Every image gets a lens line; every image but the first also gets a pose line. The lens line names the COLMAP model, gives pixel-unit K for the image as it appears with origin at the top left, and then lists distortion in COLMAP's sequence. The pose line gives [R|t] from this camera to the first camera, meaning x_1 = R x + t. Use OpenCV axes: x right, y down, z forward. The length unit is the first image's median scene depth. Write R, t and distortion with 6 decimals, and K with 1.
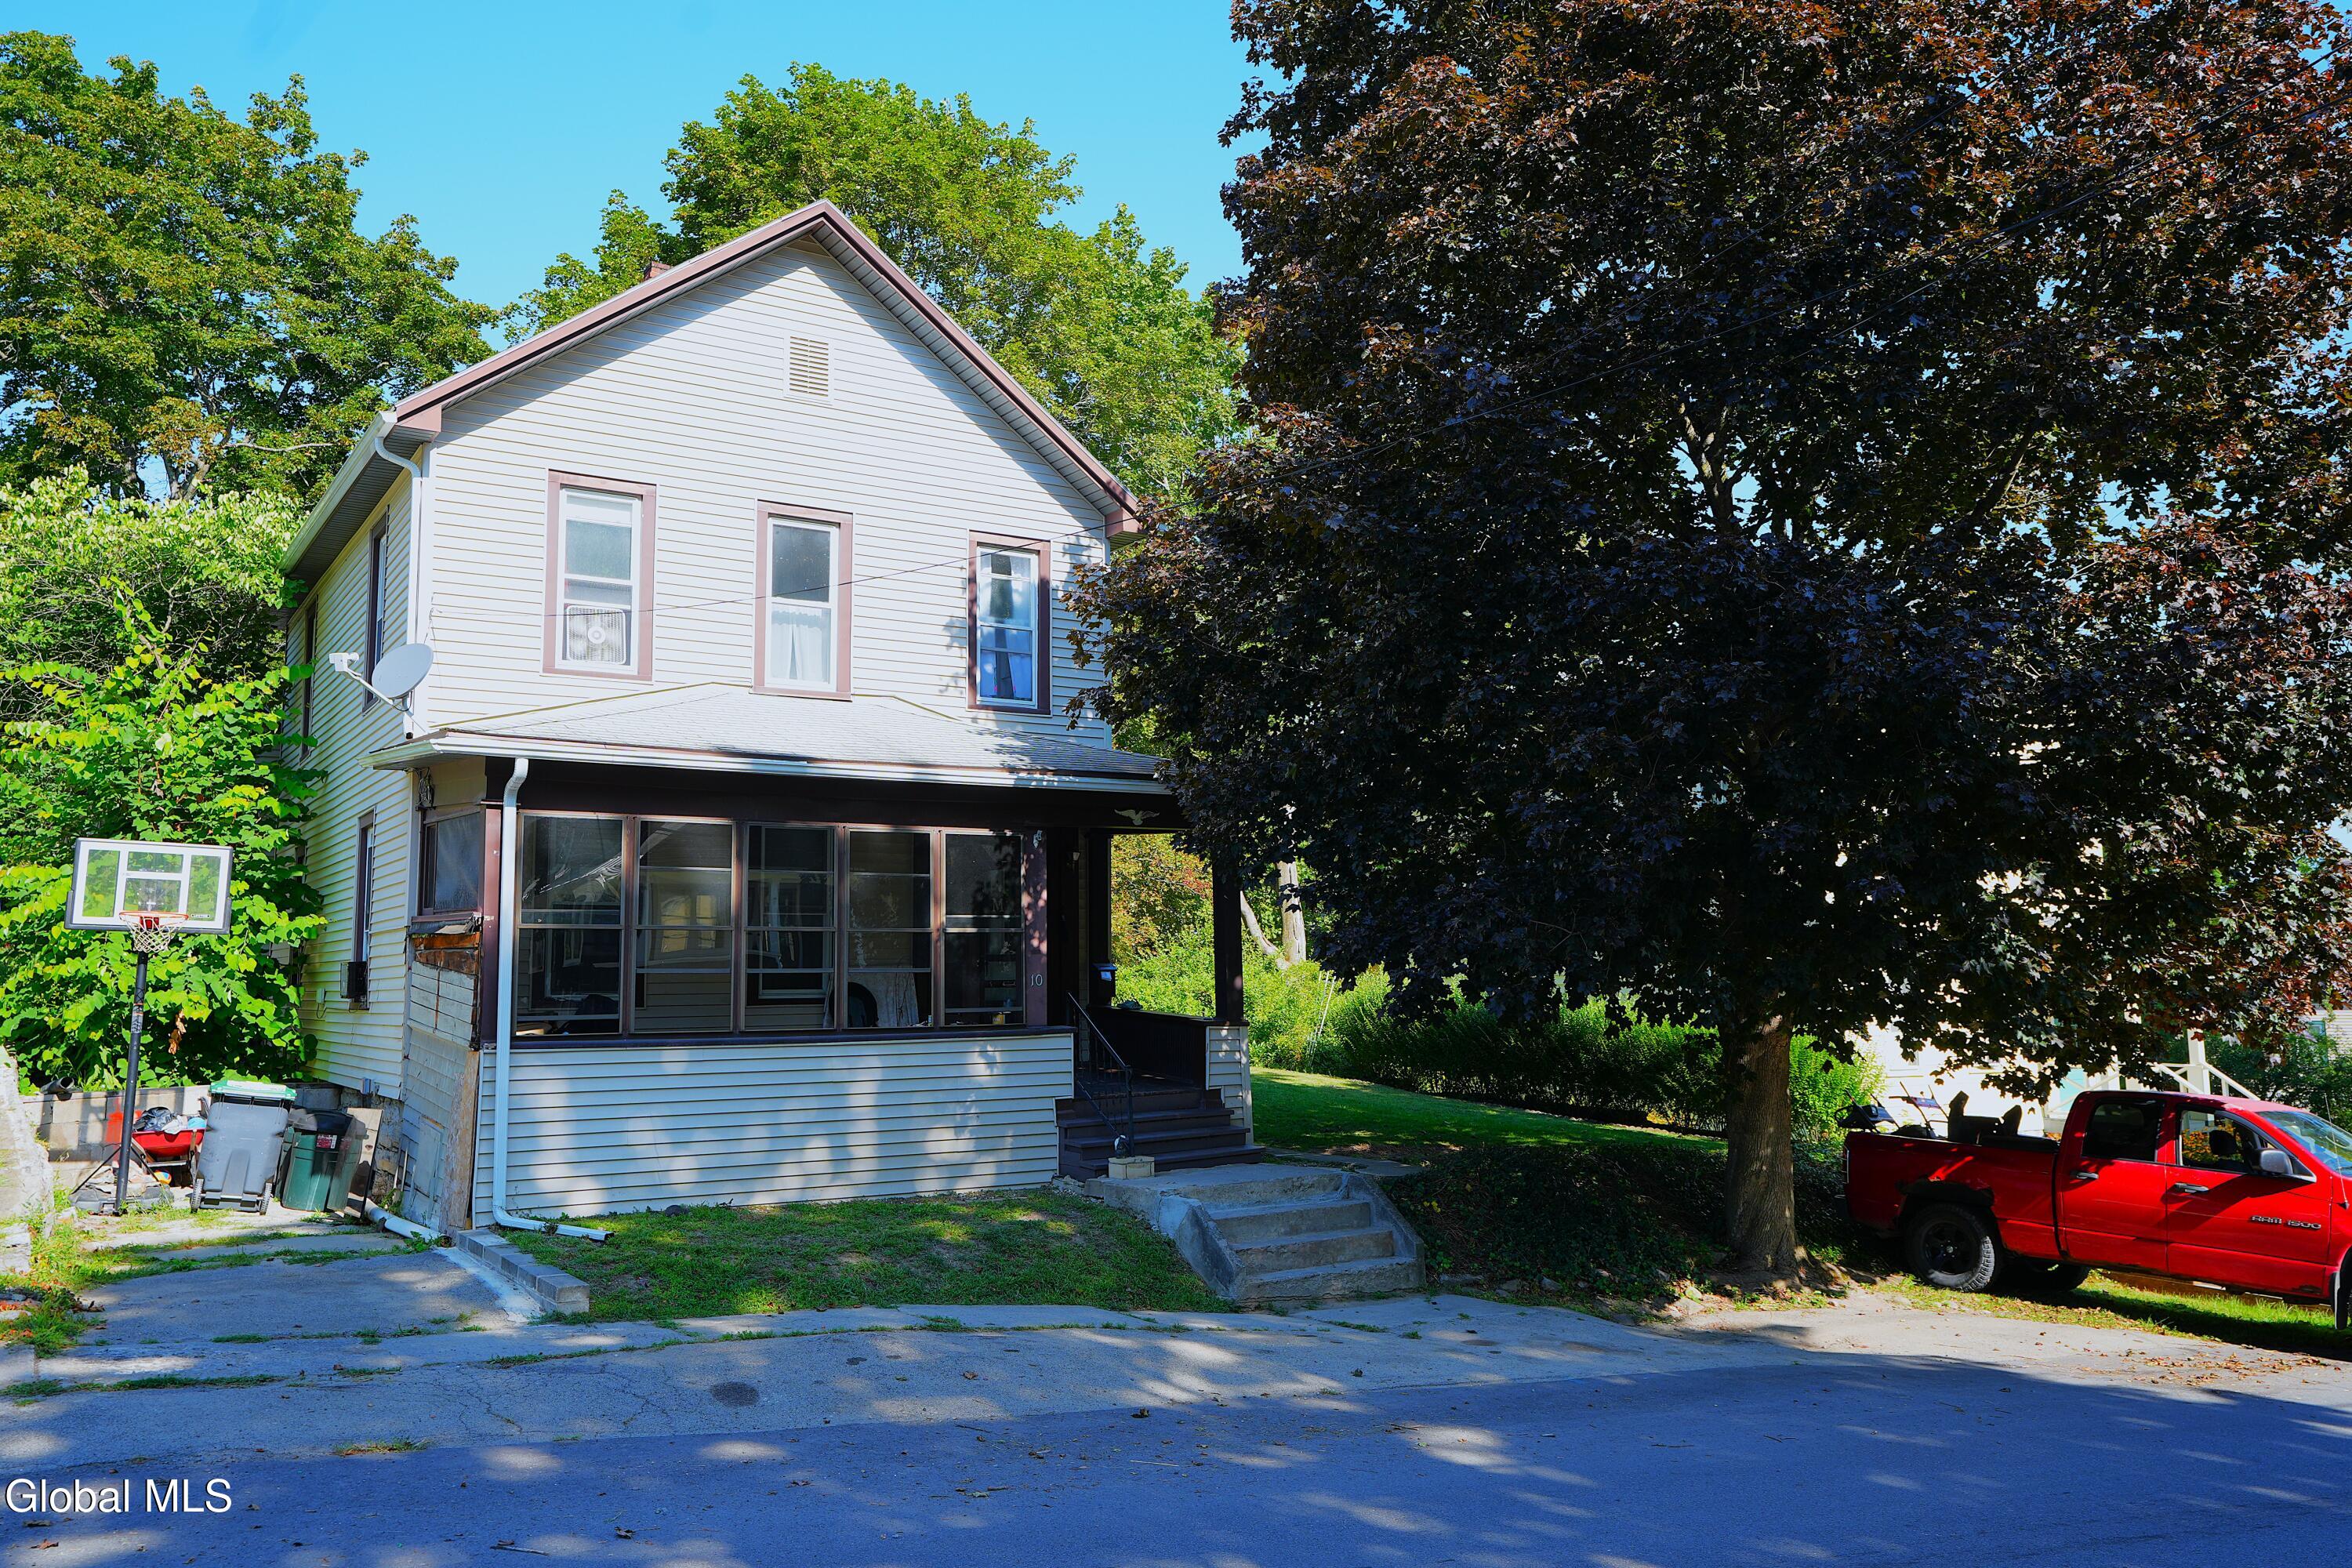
lens RADIAL K [[1714.2, 0, 1171.2], [0, 1714.2, 803.4], [0, 0, 1]] dist [0.002461, -0.004107]
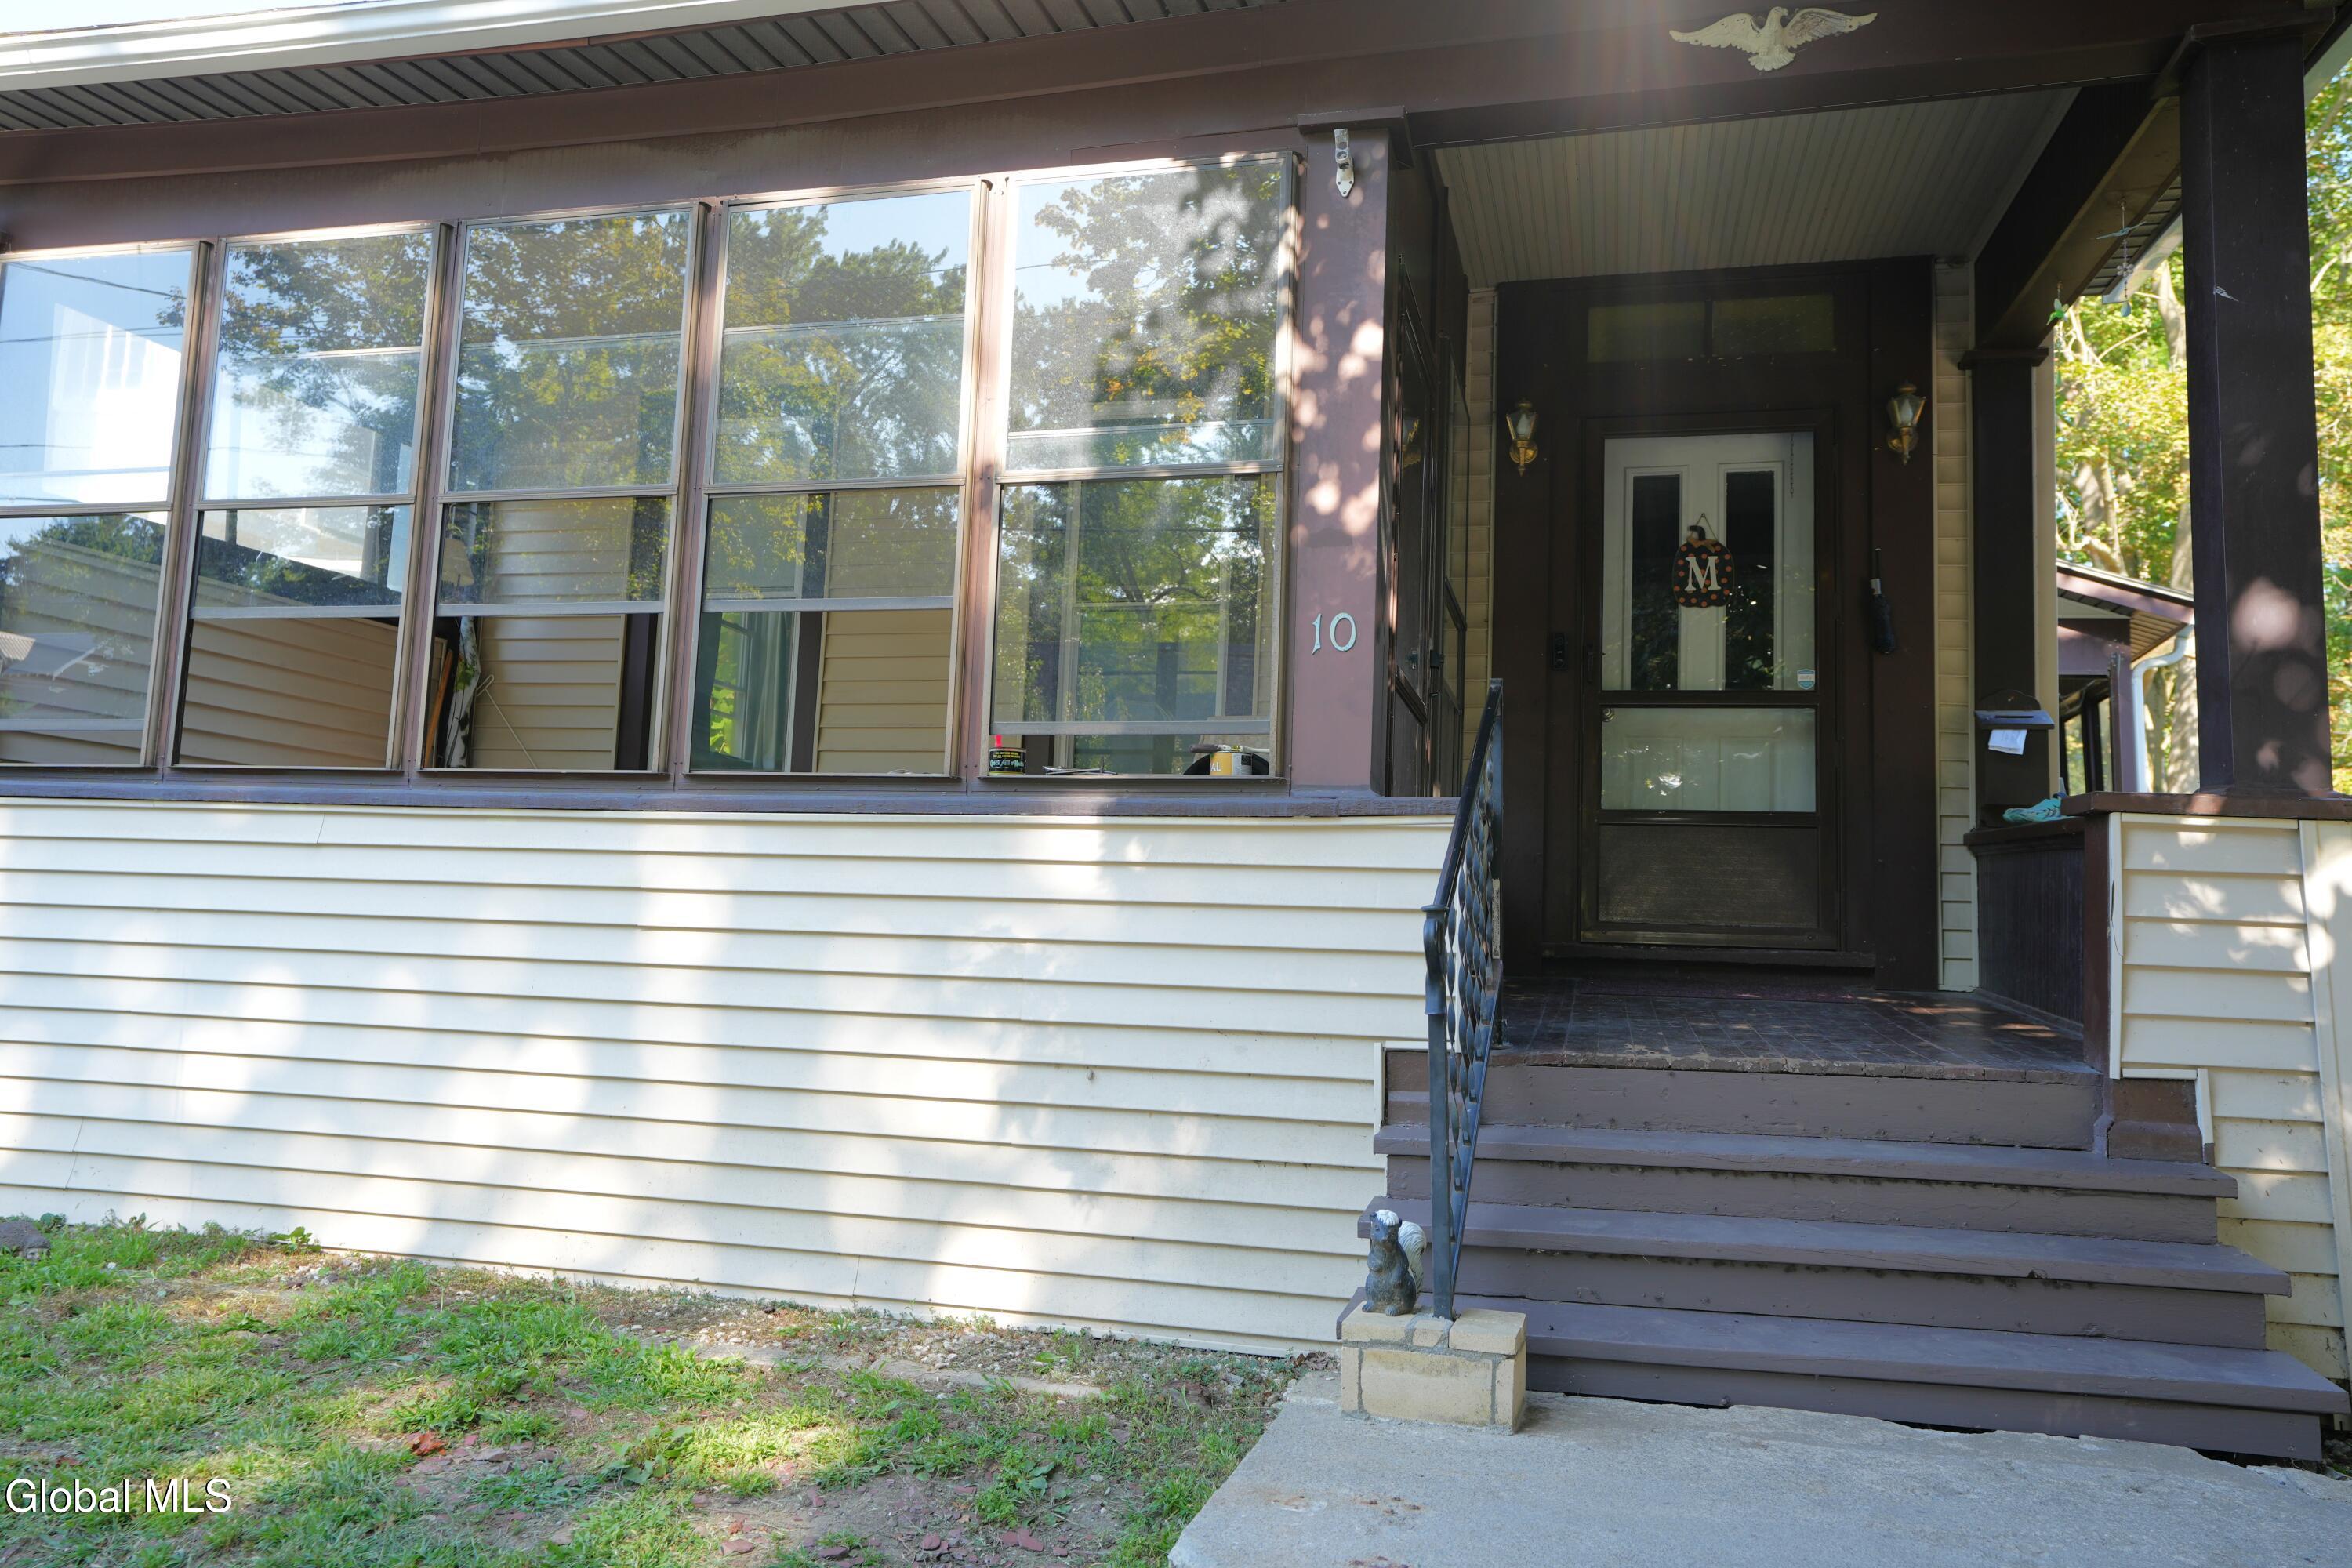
lens RADIAL K [[1714.2, 0, 1171.2], [0, 1714.2, 803.4], [0, 0, 1]] dist [0.002461, -0.004107]
pose [[0.674247, -0.033309, -0.737755, 0.114760], [0.024335, 0.999442, -0.022885, 0.138356], [0.738105, -0.002523, 0.674681, 0.785981]]
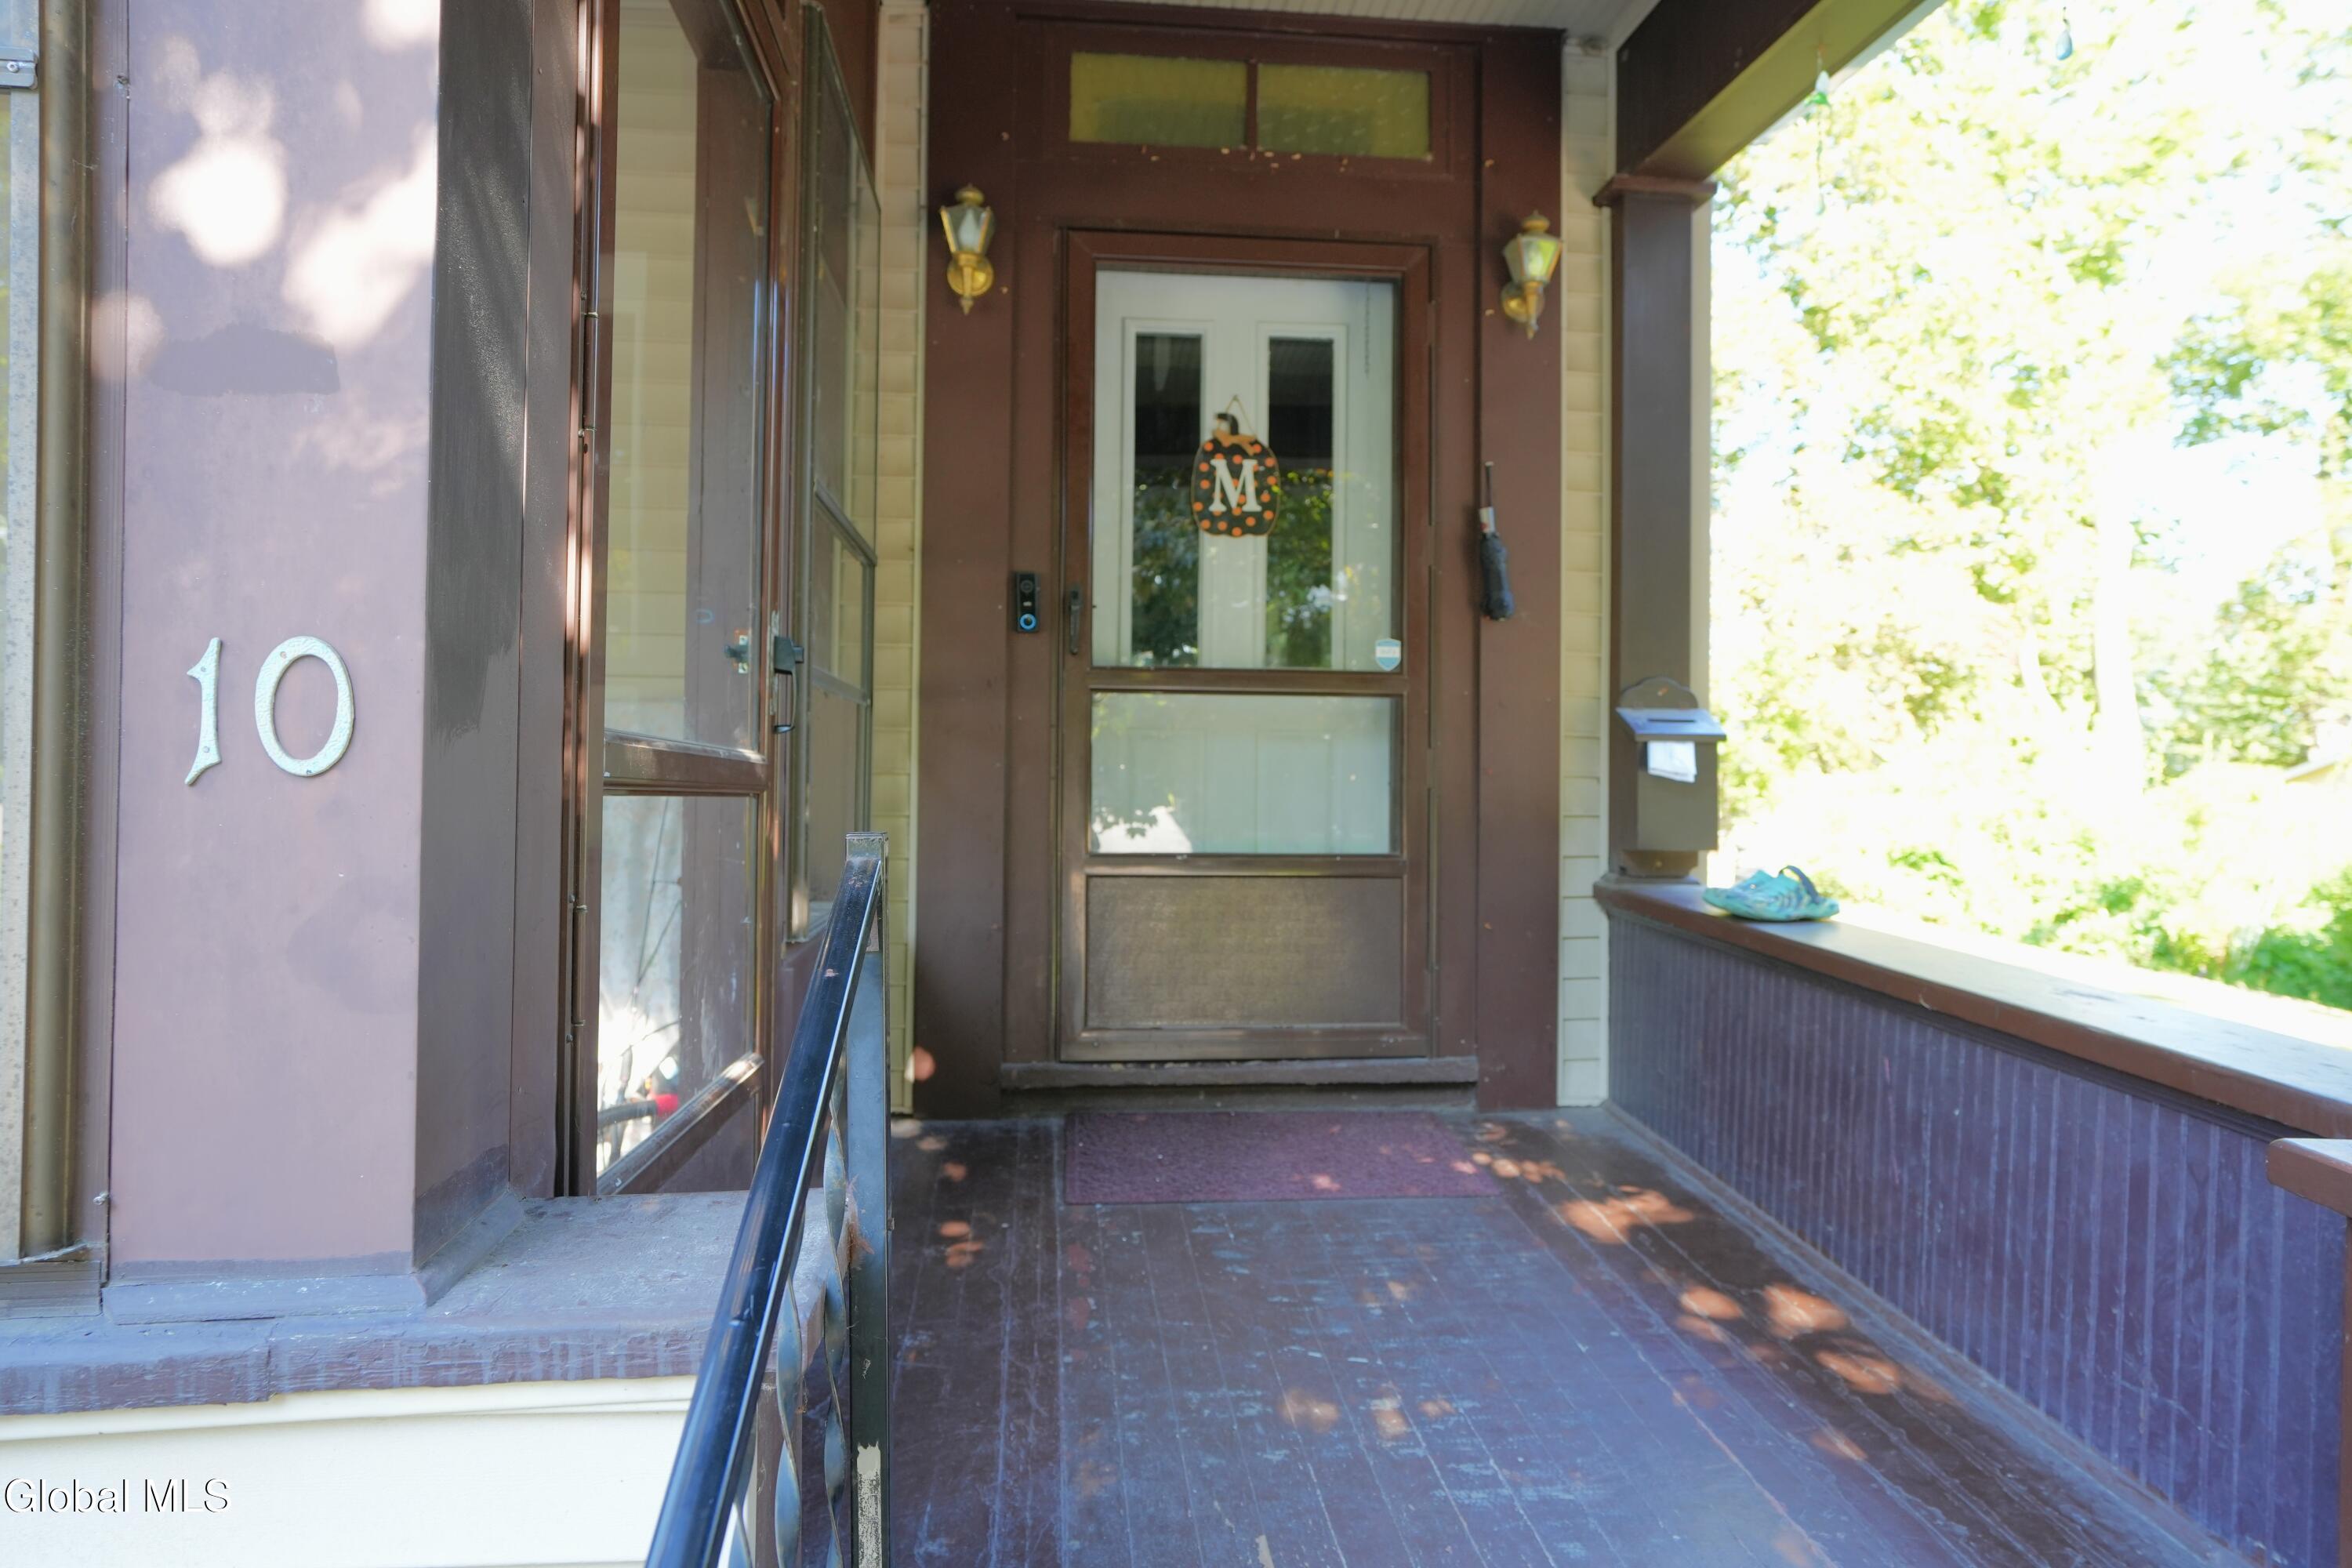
lens RADIAL K [[1454.6, 0, 1164.8], [0, 1454.6, 770.9], [0, 0, 1]] dist [-0.040693, 0.057722]
pose [[0.876366, 0.012718, -0.481478, -0.005498], [0.023078, 0.997394, 0.068351, 0.104253], [0.481093, -0.071012, 0.873789, 0.955931]]
